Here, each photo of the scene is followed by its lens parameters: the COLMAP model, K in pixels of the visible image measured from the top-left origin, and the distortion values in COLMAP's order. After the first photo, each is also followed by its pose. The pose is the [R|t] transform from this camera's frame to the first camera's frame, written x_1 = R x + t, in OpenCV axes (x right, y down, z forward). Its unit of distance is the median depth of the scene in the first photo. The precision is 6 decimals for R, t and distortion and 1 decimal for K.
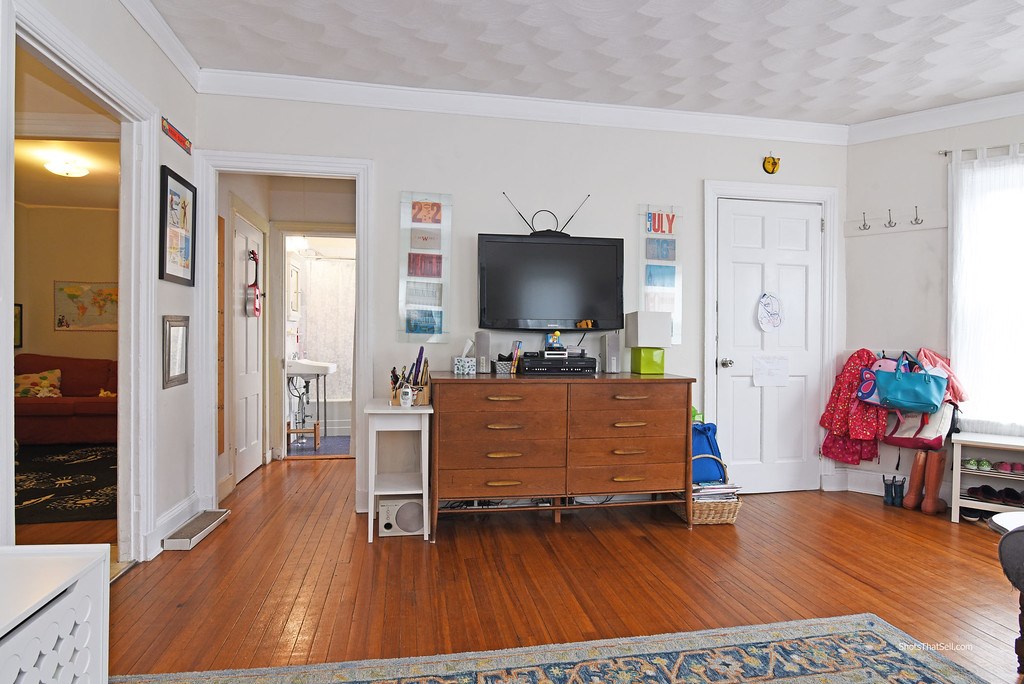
lens RADIAL K [[552.8, 0, 507.8], [0, 552.8, 347.5], [0, 0, 1]] dist [-0.012429, -0.002173]
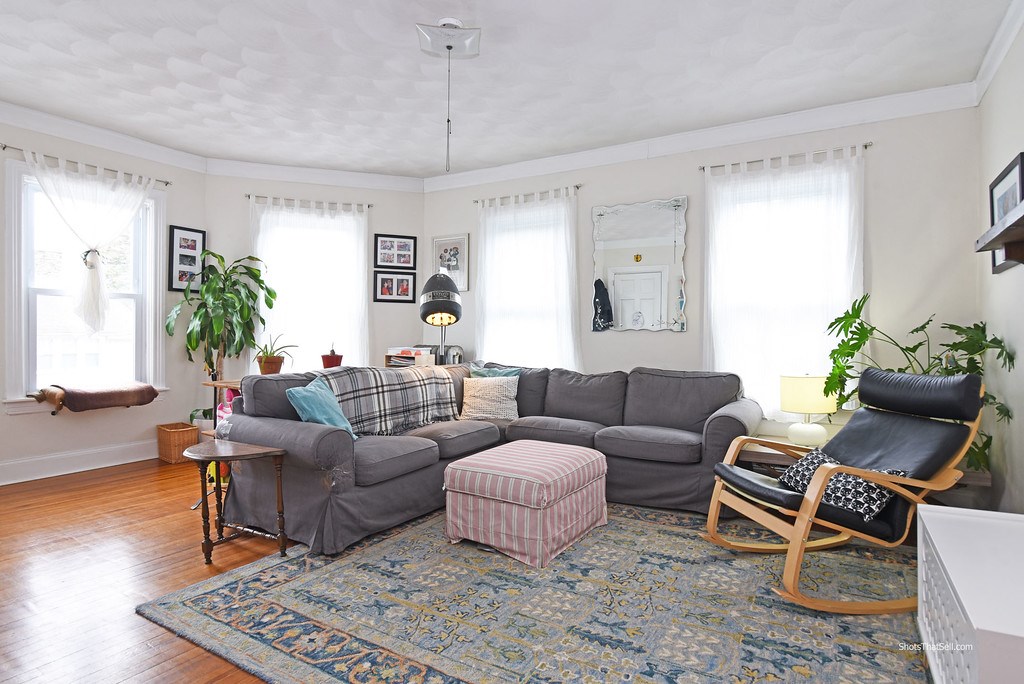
lens RADIAL K [[552.8, 0, 514.3], [0, 552.8, 338.7], [0, 0, 1]] dist [-0.012429, -0.002173]
pose [[-0.754767, -0.023671, 0.655566, -0.530152], [-0.009575, 0.999640, 0.025071, -0.028110], [-0.655923, 0.012646, -0.754722, 1.419850]]
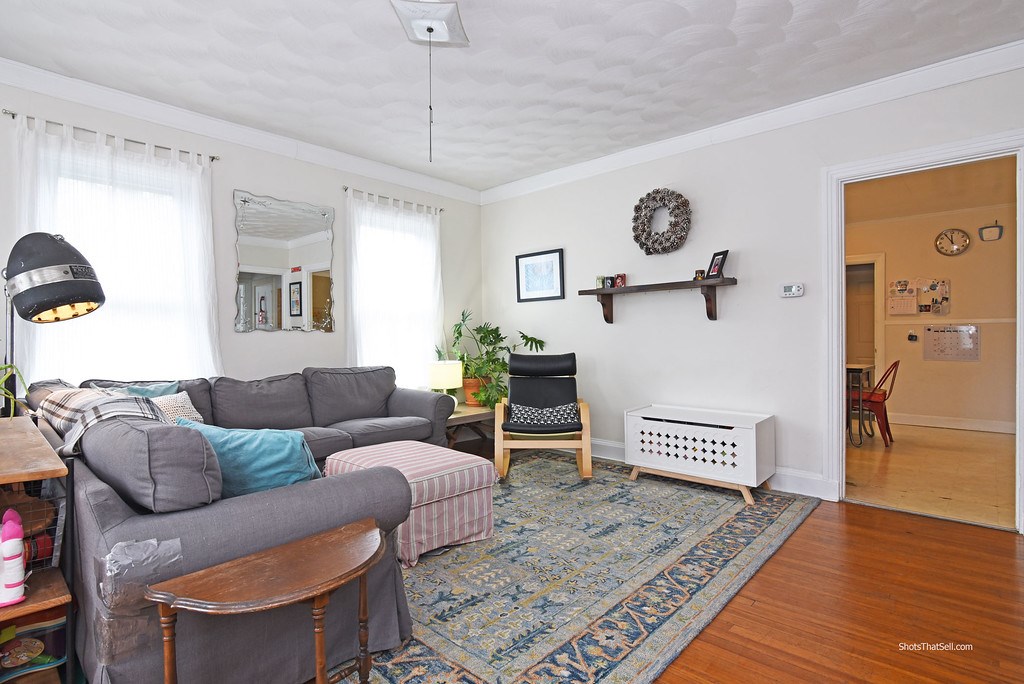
lens RADIAL K [[509.7, 0, 513.8], [0, 509.7, 333.5], [0, 0, 1]] dist [-0.006236, -0.000144]
pose [[-0.794798, -0.014347, -0.606705, 1.071290], [-0.016660, 0.999860, -0.001820, -0.010822], [0.606646, 0.008661, -0.794925, 1.547769]]
